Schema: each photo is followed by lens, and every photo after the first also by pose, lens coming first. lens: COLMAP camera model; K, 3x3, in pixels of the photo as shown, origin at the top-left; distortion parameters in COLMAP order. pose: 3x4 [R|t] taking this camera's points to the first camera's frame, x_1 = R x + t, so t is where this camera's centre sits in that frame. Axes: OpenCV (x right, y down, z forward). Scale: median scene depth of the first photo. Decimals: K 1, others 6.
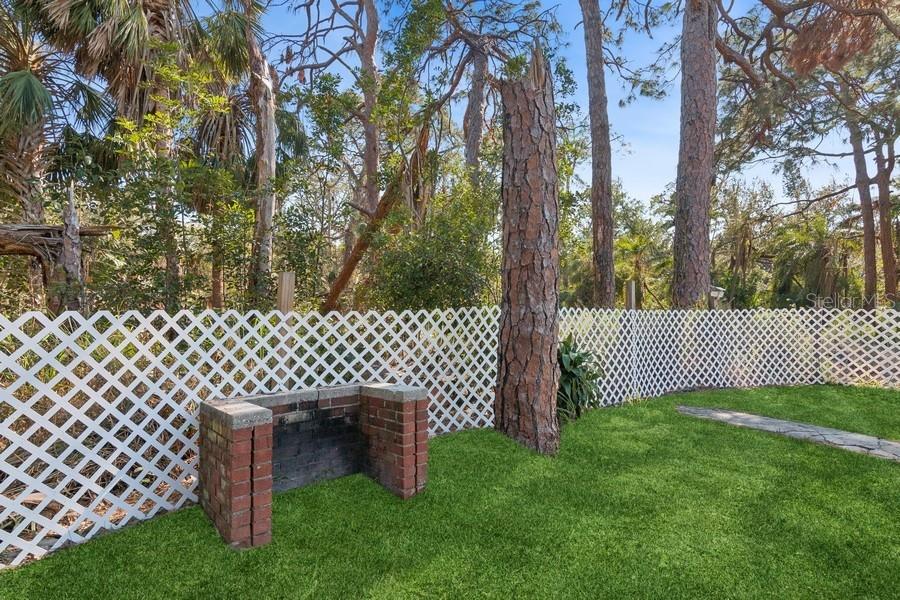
lens RADIAL K [[455.6, 0, 450.0], [0, 455.6, 300.0], [0, 0, 1]] dist [0.003060, 0.000685]
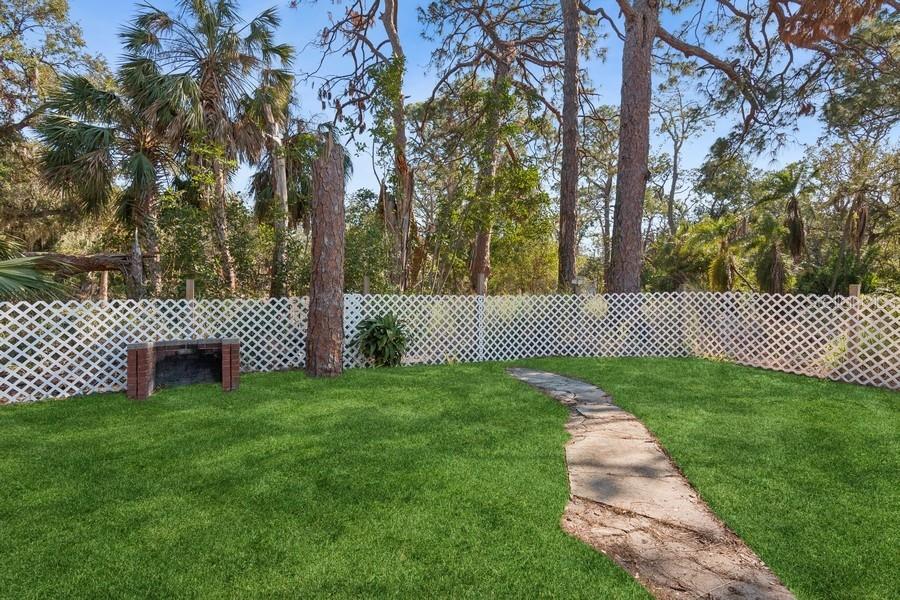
lens RADIAL K [[445.2, 0, 445.2], [0, 445.2, 300.4], [0, 0, 1]] dist [0.000168, -0.000525]
pose [[0.963176, -0.010594, -0.268664, 0.826086], [0.018386, 0.999480, 0.026502, -0.001178], [0.268244, -0.030466, 0.962869, -0.368475]]
